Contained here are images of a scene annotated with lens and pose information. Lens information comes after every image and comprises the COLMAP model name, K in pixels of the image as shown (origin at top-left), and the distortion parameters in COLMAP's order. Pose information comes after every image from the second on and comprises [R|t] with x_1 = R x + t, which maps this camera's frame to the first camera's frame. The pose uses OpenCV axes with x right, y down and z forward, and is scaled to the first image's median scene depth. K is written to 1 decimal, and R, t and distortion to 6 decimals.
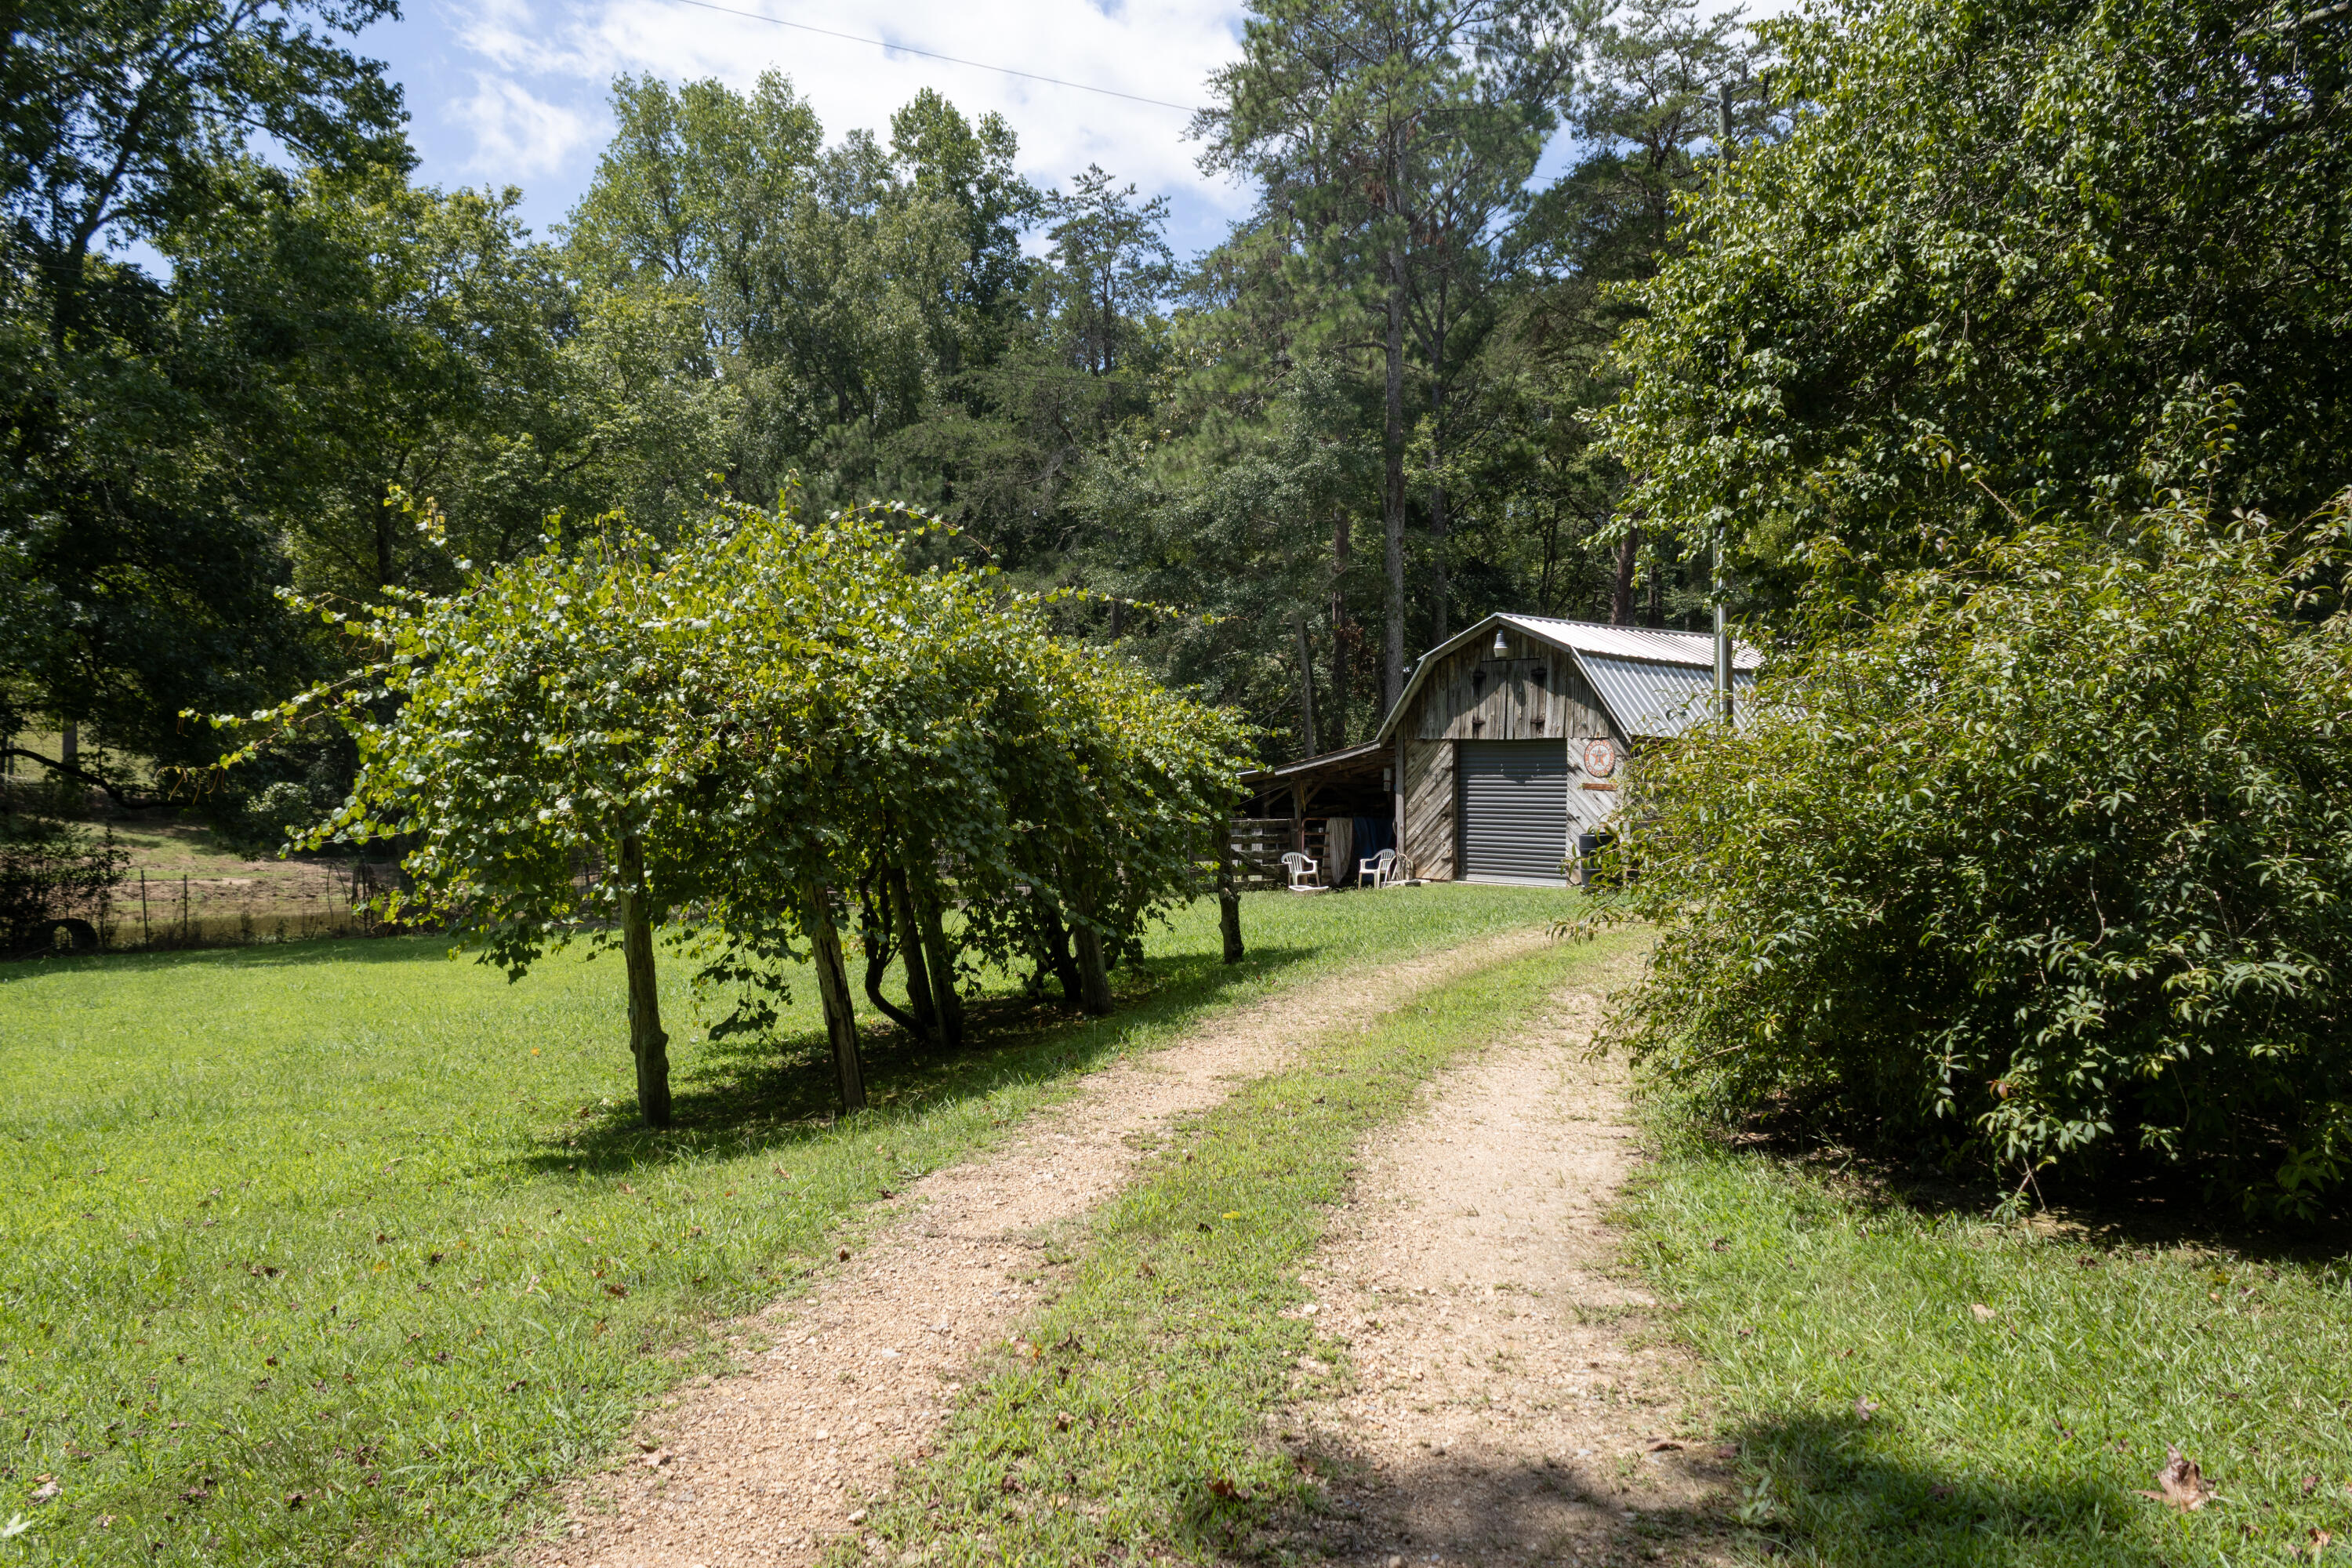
lens RADIAL K [[1929.8, 0, 1176.0], [0, 1929.8, 784.0], [0, 0, 1]] dist [0.047428, -0.009841]
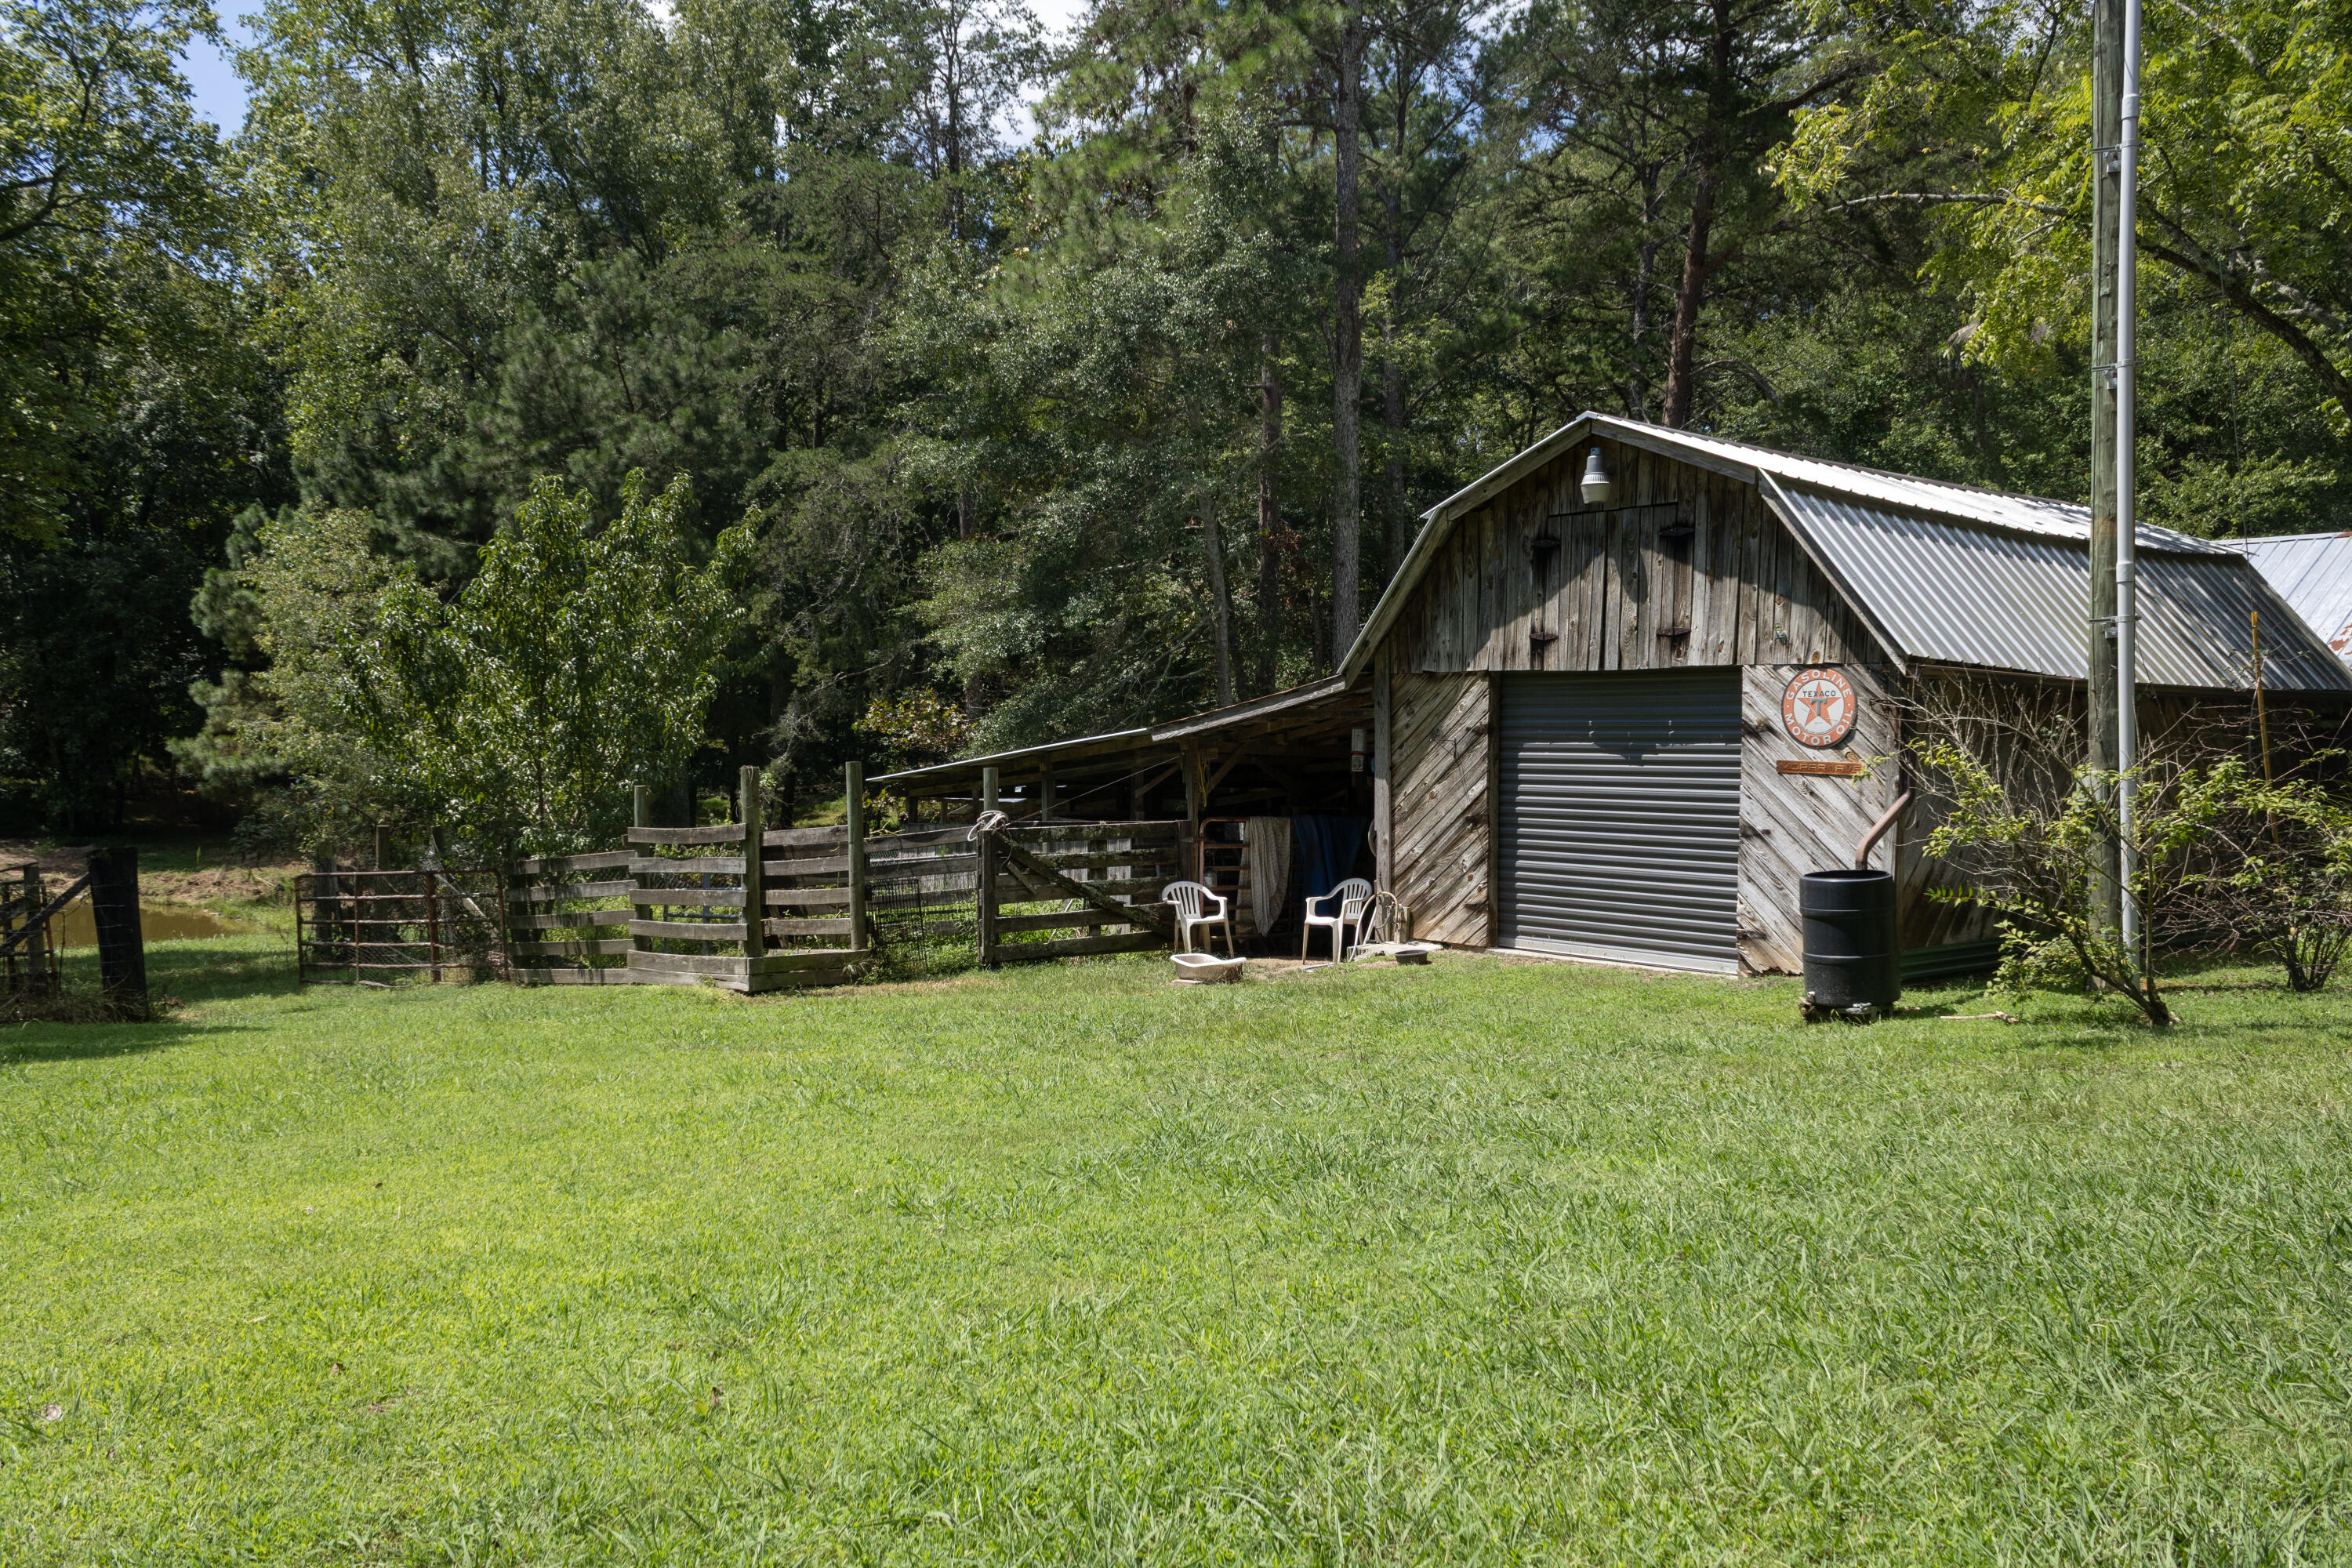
lens RADIAL K [[1929.8, 0, 1176.0], [0, 1929.8, 784.0], [0, 0, 1]] dist [0.047428, -0.009841]
pose [[0.999319, 0.000675, 0.036895, 0.041198], [-0.001414, 0.999799, 0.019997, -0.003618], [-0.036874, -0.020036, 0.999119, 0.486946]]
